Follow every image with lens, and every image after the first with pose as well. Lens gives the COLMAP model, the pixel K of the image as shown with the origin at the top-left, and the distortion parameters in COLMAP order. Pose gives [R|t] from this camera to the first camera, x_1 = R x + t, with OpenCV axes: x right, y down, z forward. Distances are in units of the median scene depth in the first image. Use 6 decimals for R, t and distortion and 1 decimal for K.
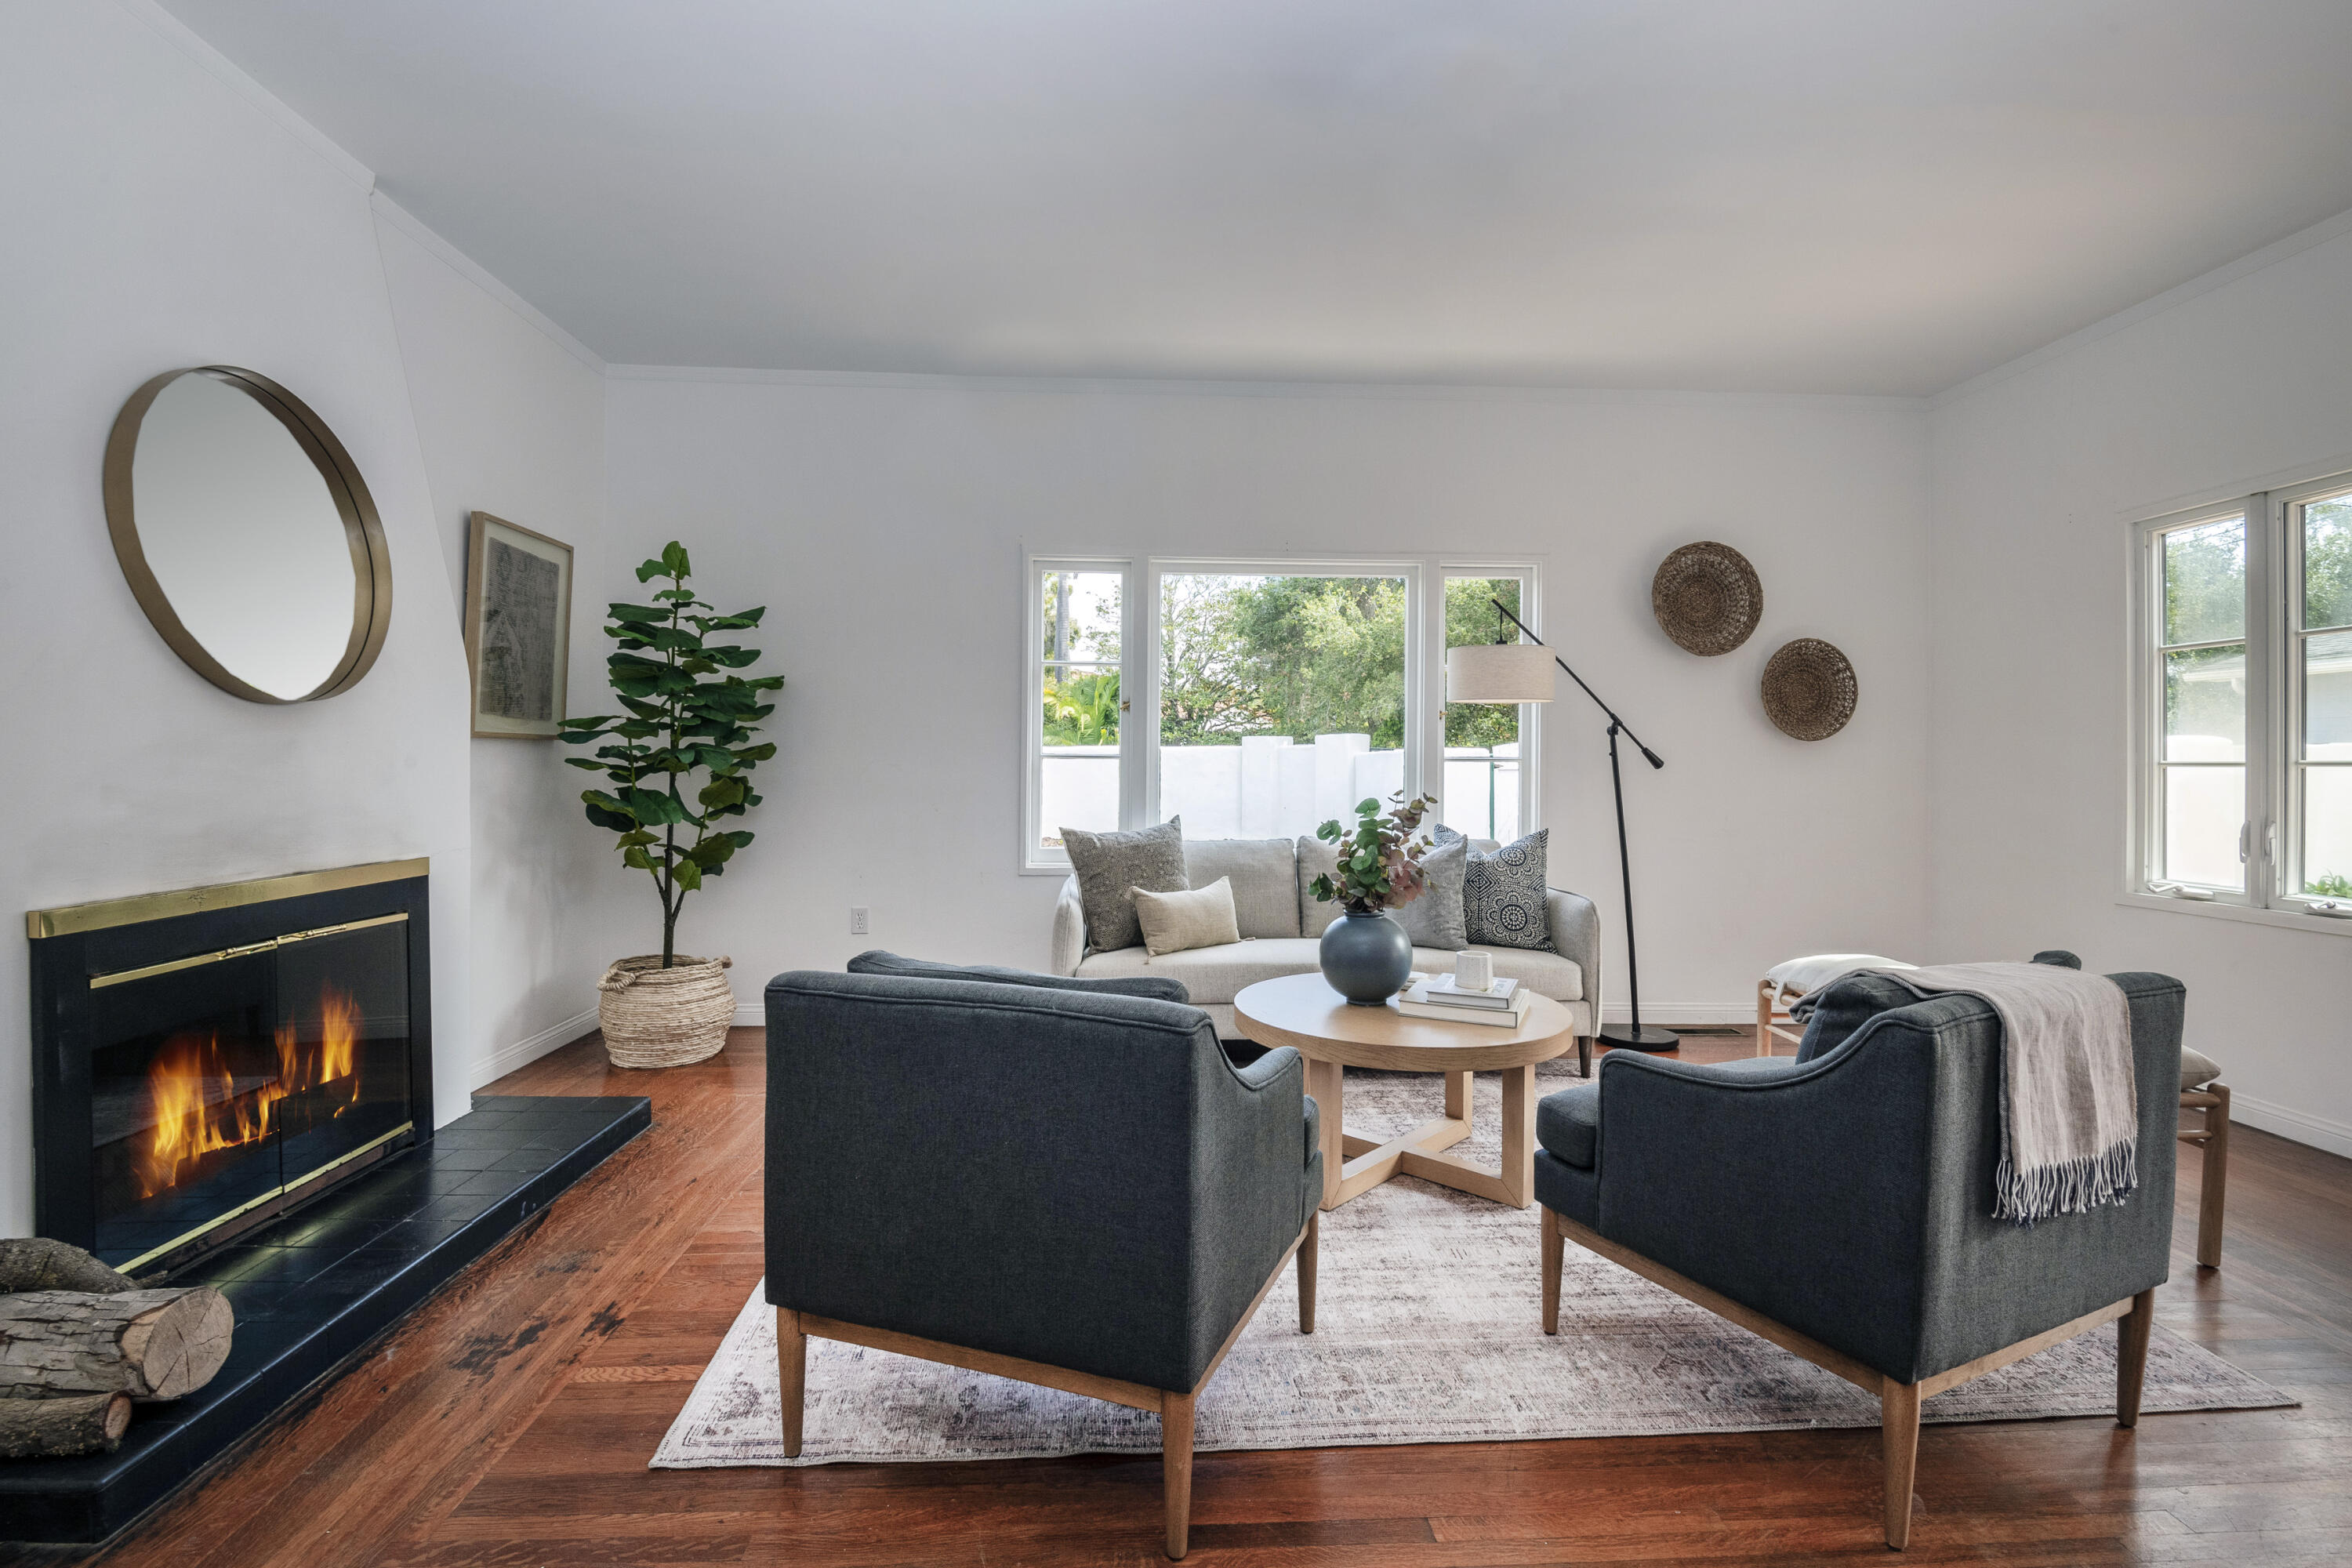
lens RADIAL K [[1080.8, 0, 1179.3], [0, 1080.8, 746.3], [0, 0, 1]] dist [0.000421, -0.000857]
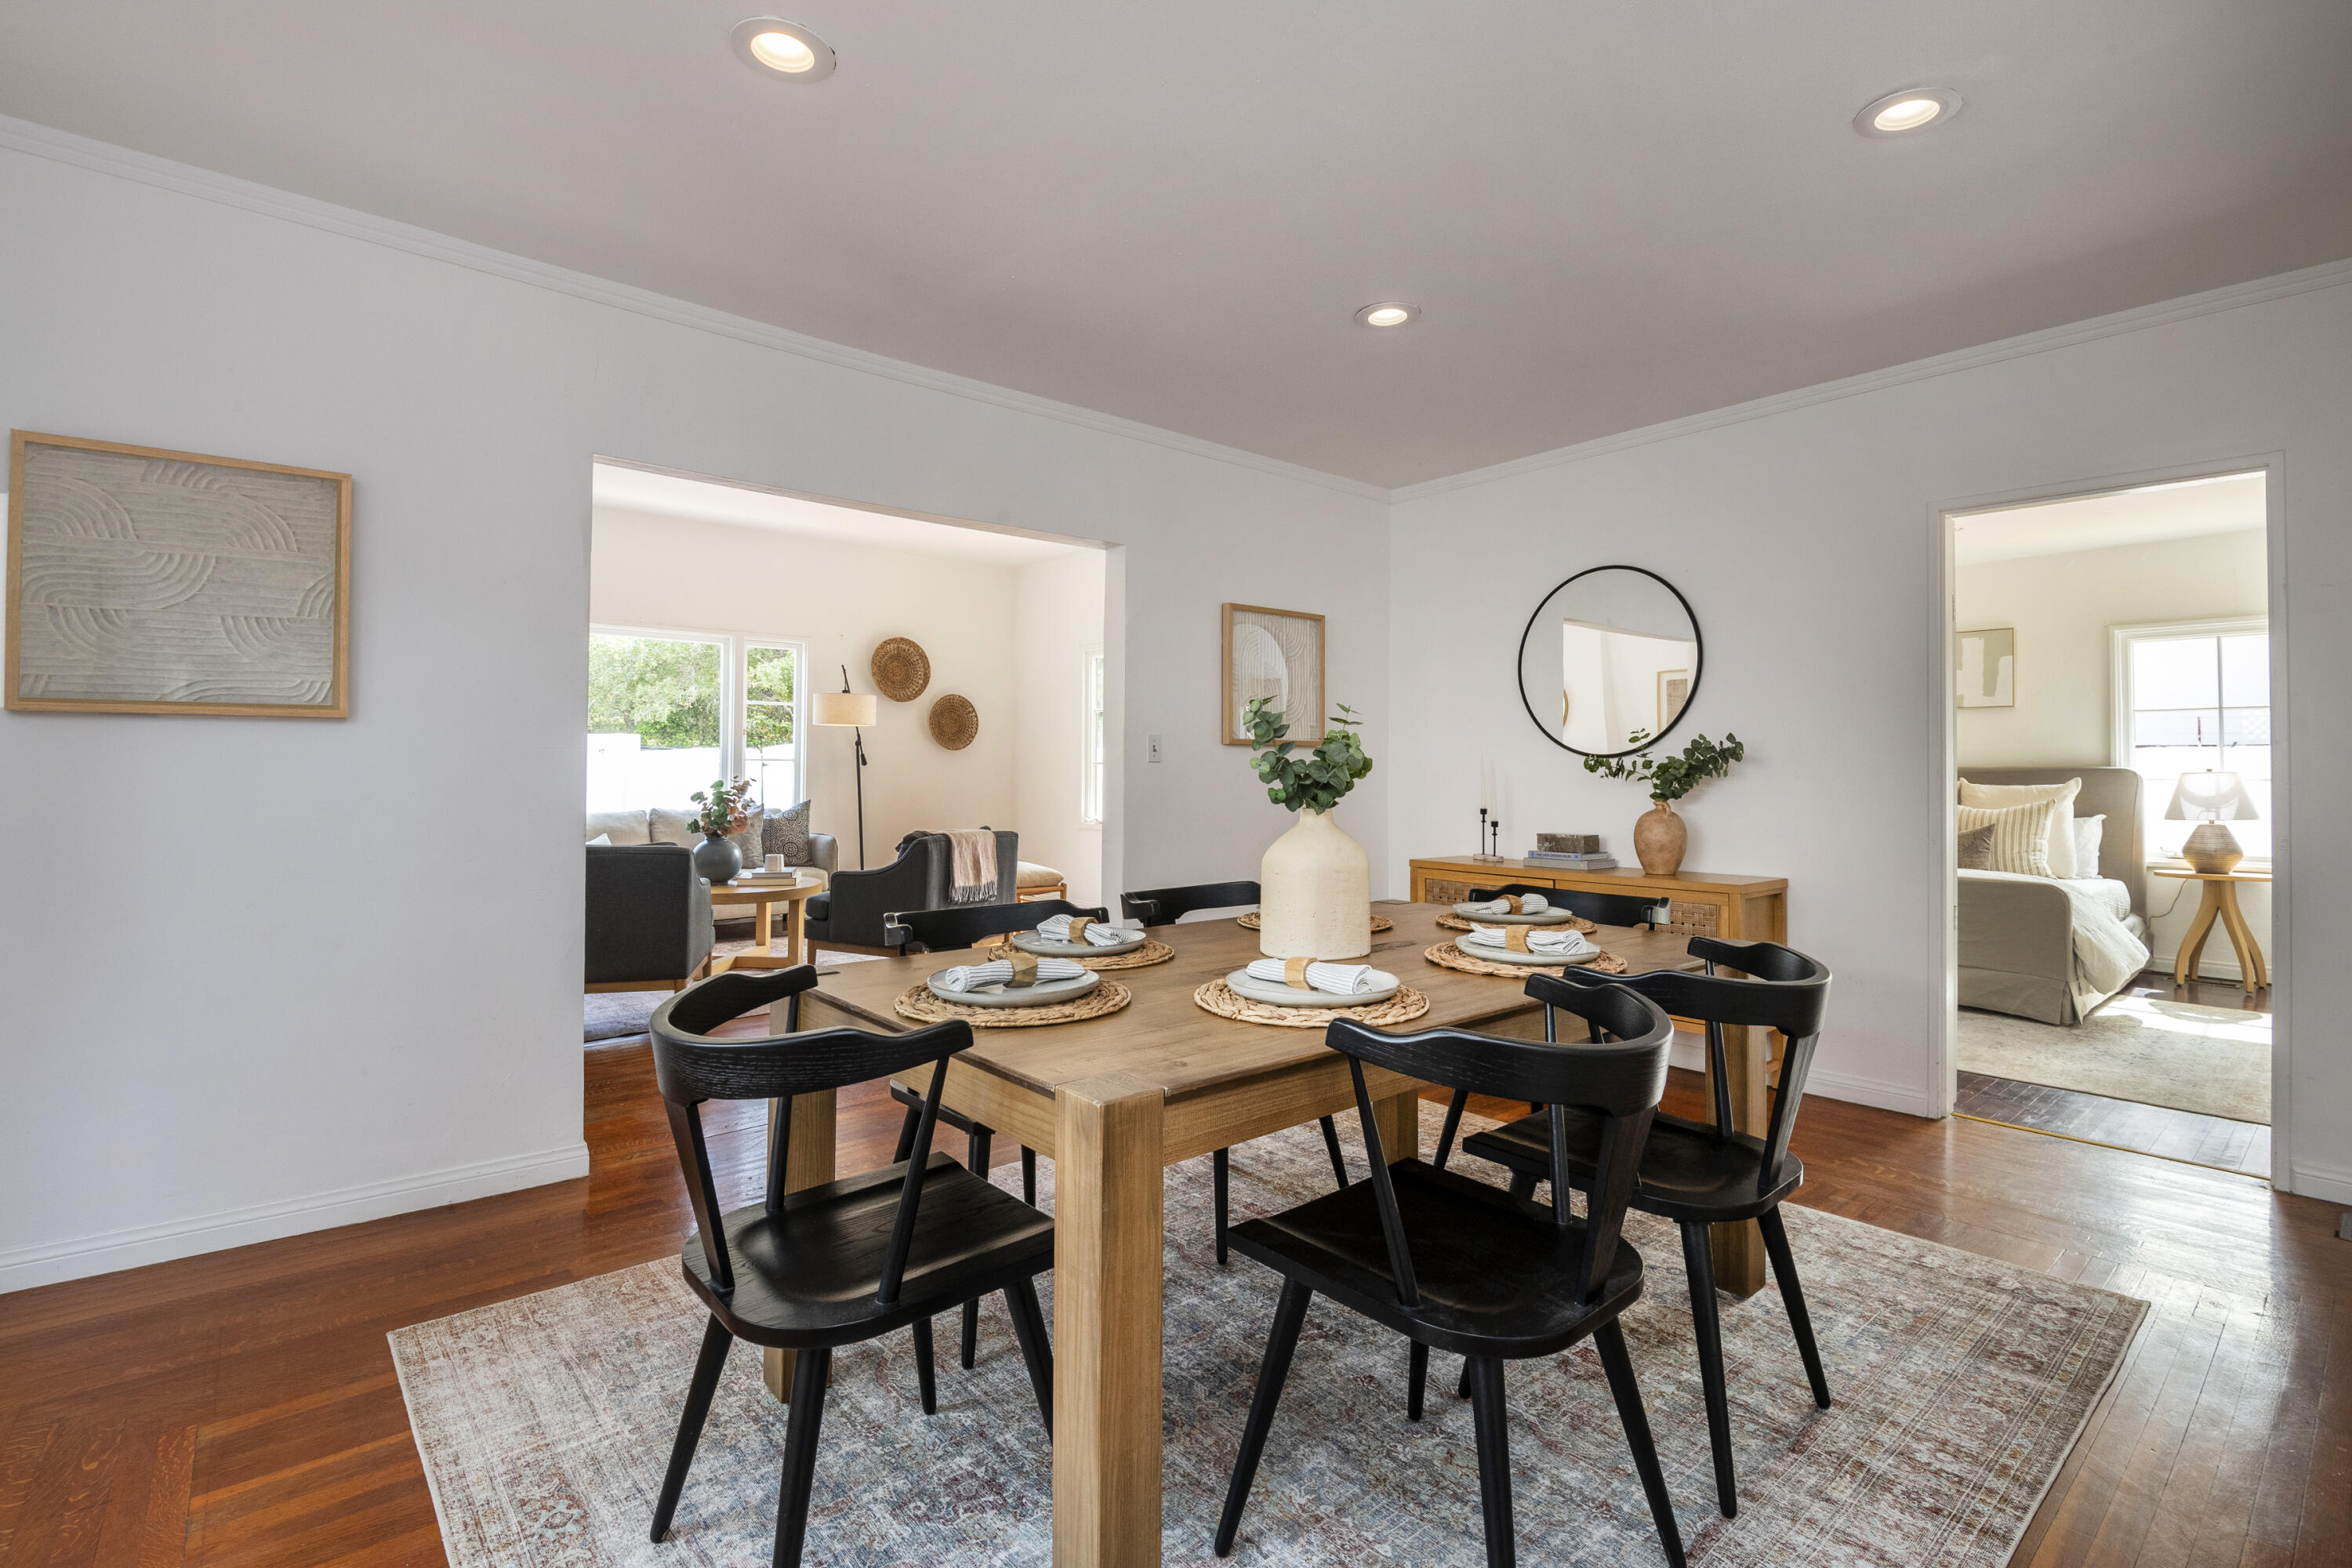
lens RADIAL K [[1080.8, 0, 1179.3], [0, 1080.8, 746.3], [0, 0, 1]] dist [0.000421, -0.000857]
pose [[0.790261, 0.009963, 0.612689, -0.343088], [-0.010785, 0.999939, -0.002350, -0.016015], [-0.612675, -0.004751, 0.790321, -0.986820]]
